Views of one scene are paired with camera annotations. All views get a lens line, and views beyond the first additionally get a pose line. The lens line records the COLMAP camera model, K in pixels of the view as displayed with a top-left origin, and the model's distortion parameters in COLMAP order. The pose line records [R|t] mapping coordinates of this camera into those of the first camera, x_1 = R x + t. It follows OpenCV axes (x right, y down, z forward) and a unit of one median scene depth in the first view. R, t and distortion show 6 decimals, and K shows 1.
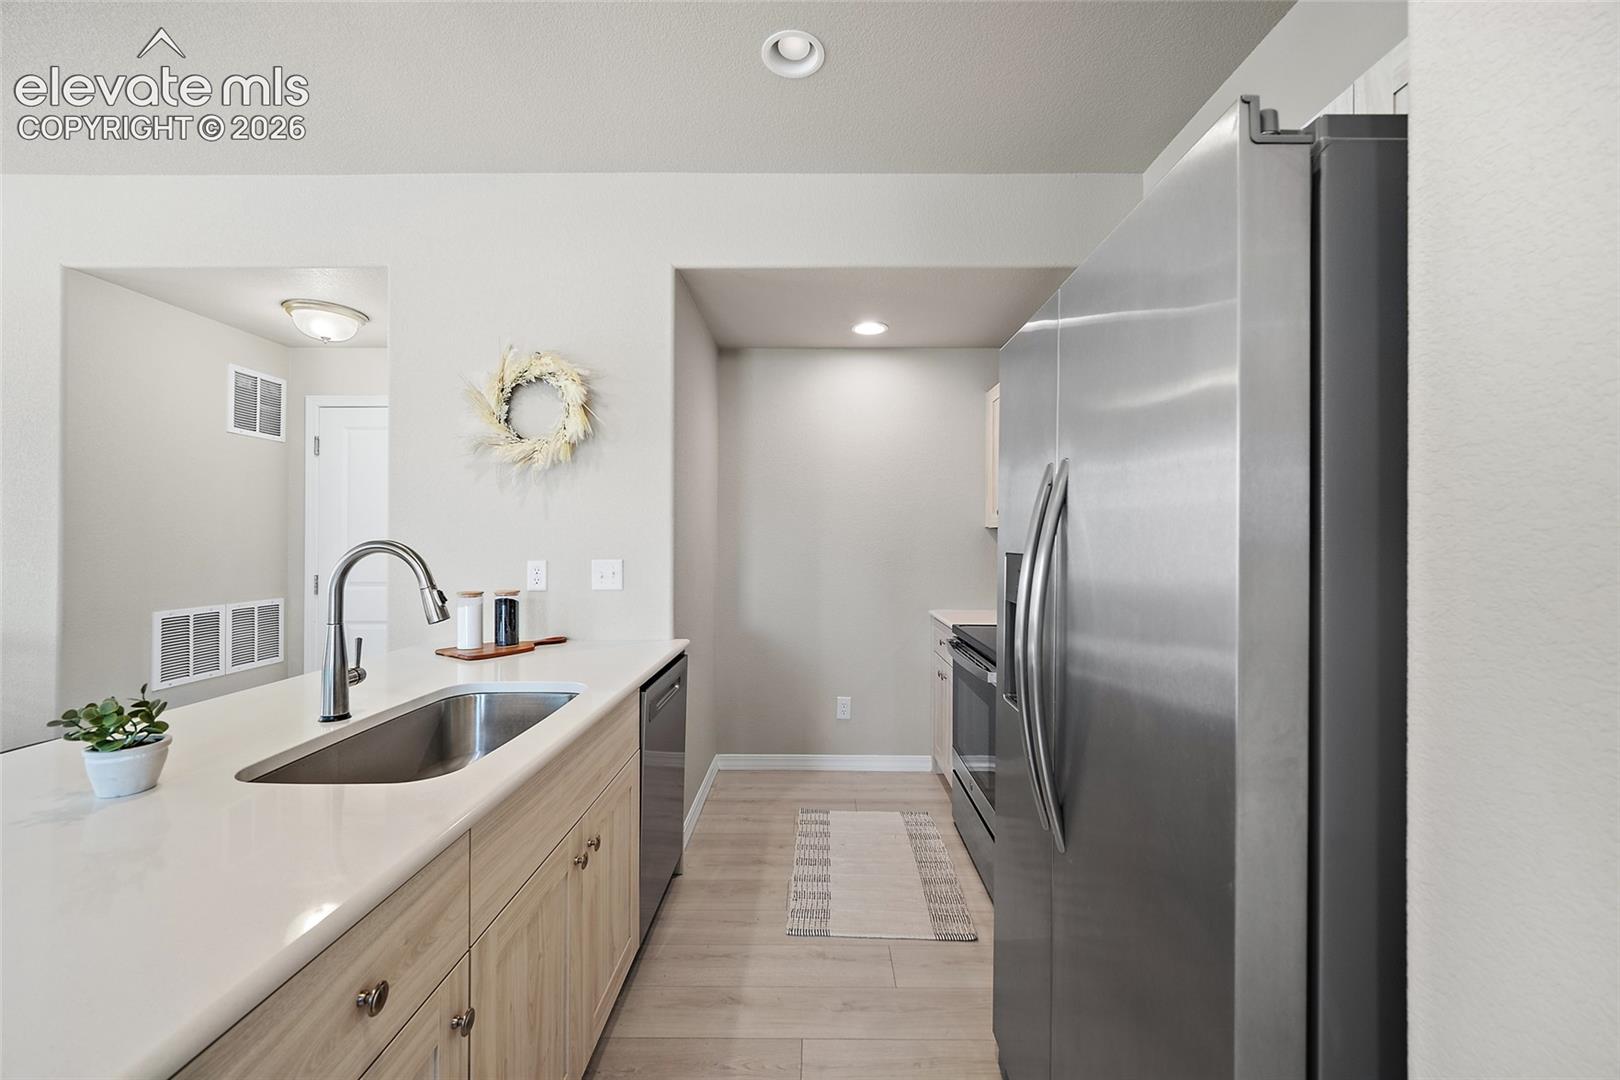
lens RADIAL K [[633.2, 0, 808.1], [0, 633.2, 533.5], [0, 0, 1]] dist [-0.000332, -0.000023]
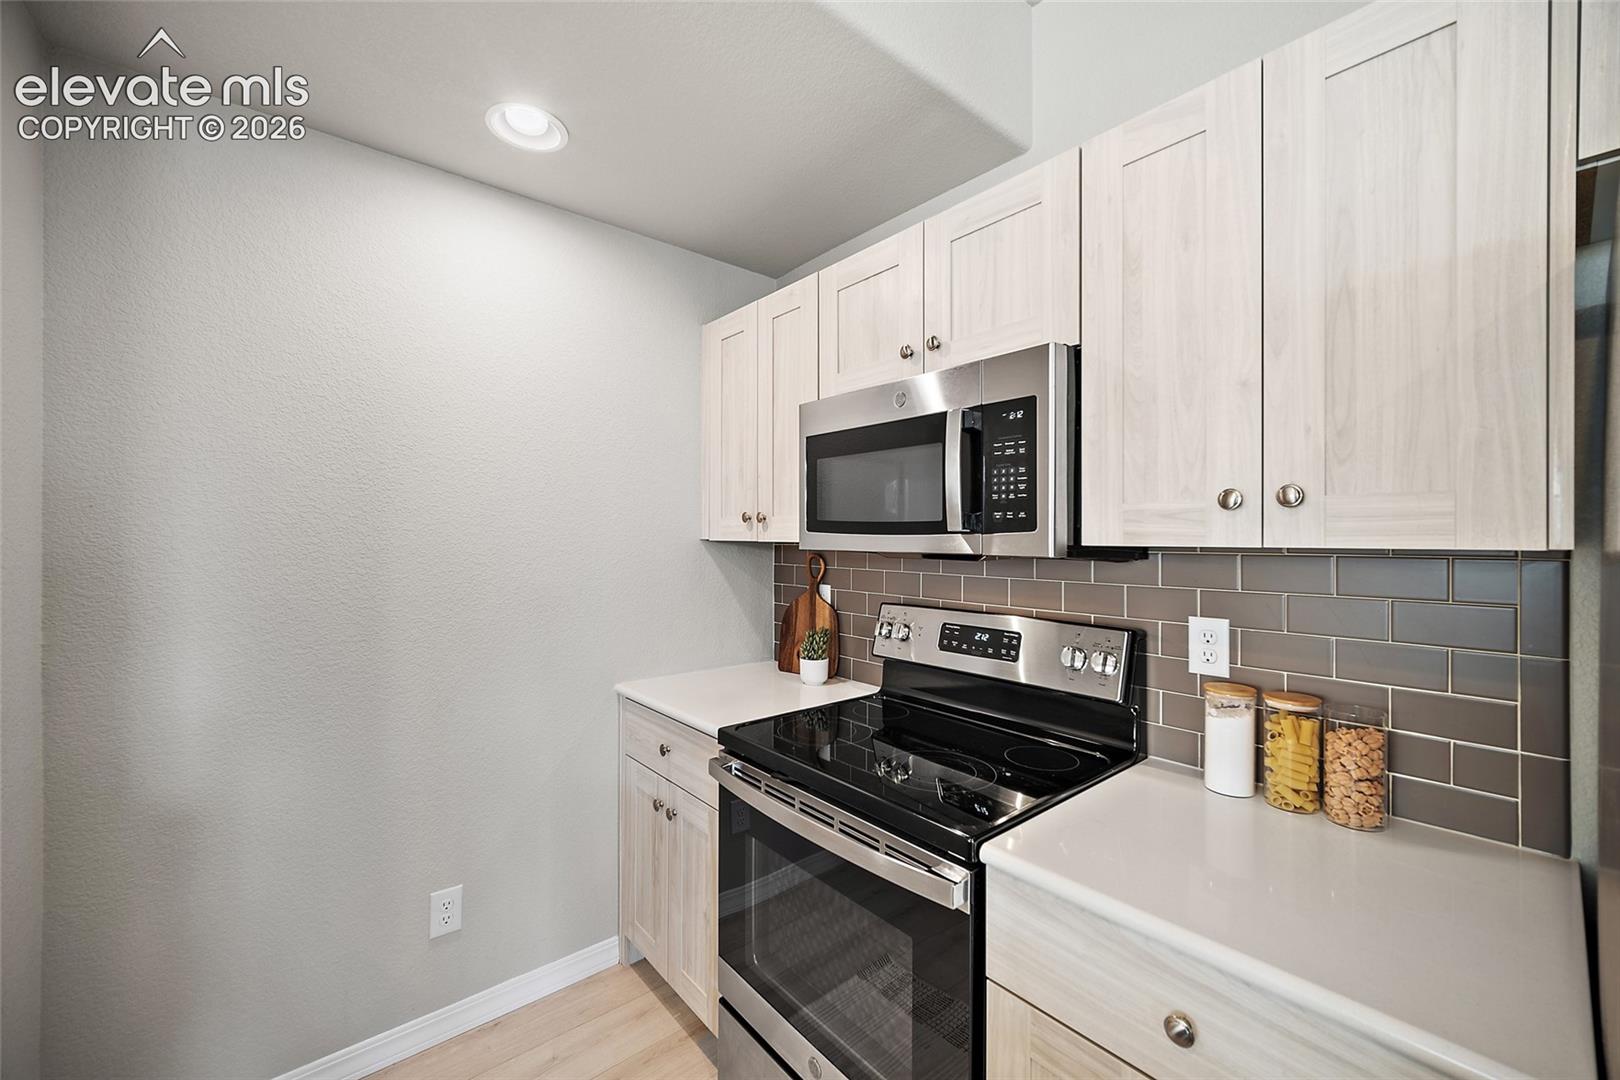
lens RADIAL K [[633.2, 0, 816.3], [0, 633.2, 537.1], [0, 0, 1]] dist [-0.000332, -0.000023]
pose [[0.763683, -0.003842, 0.645580, -0.039679], [0.002852, 0.999993, 0.002577, -0.013403], [-0.645585, -0.000127, 0.763688, 0.445291]]
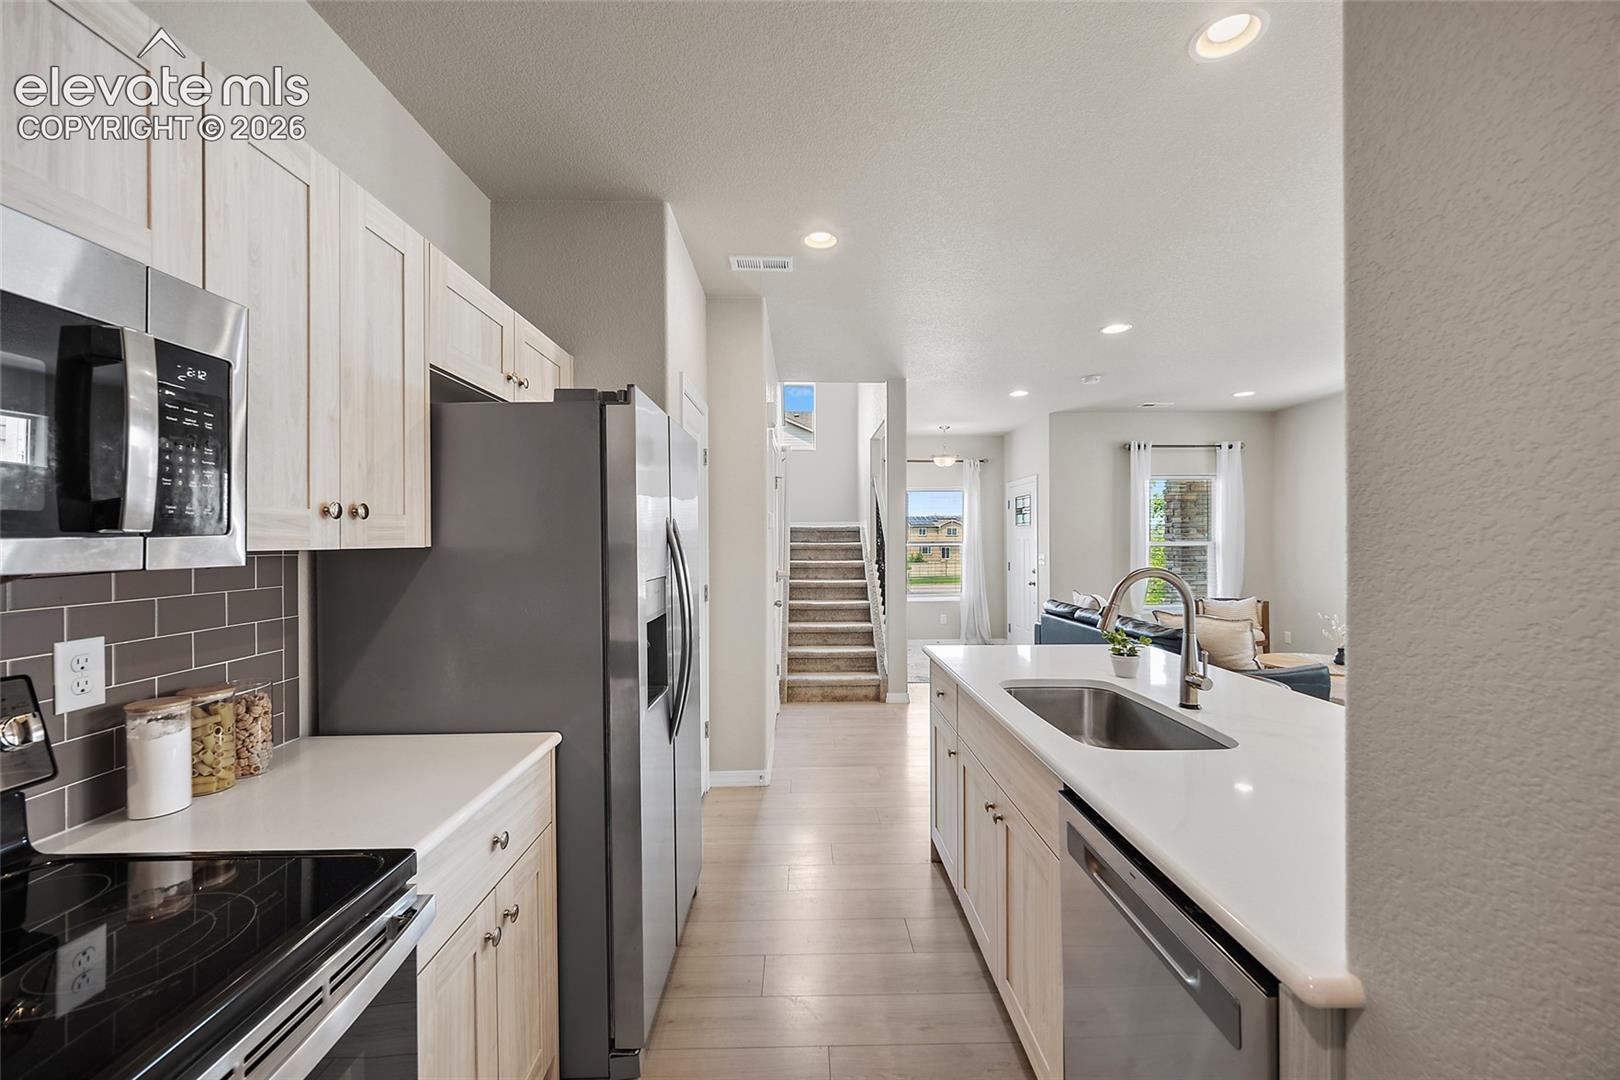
lens RADIAL K [[633.2, 0, 810.2], [0, 633.2, 535.1], [0, 0, 1]] dist [-0.000332, -0.000023]
pose [[-0.999702, -0.005085, -0.023863, 0.015129], [-0.005116, 0.999986, 0.001243, -0.016086], [0.023857, 0.001365, -0.999714, 0.788896]]
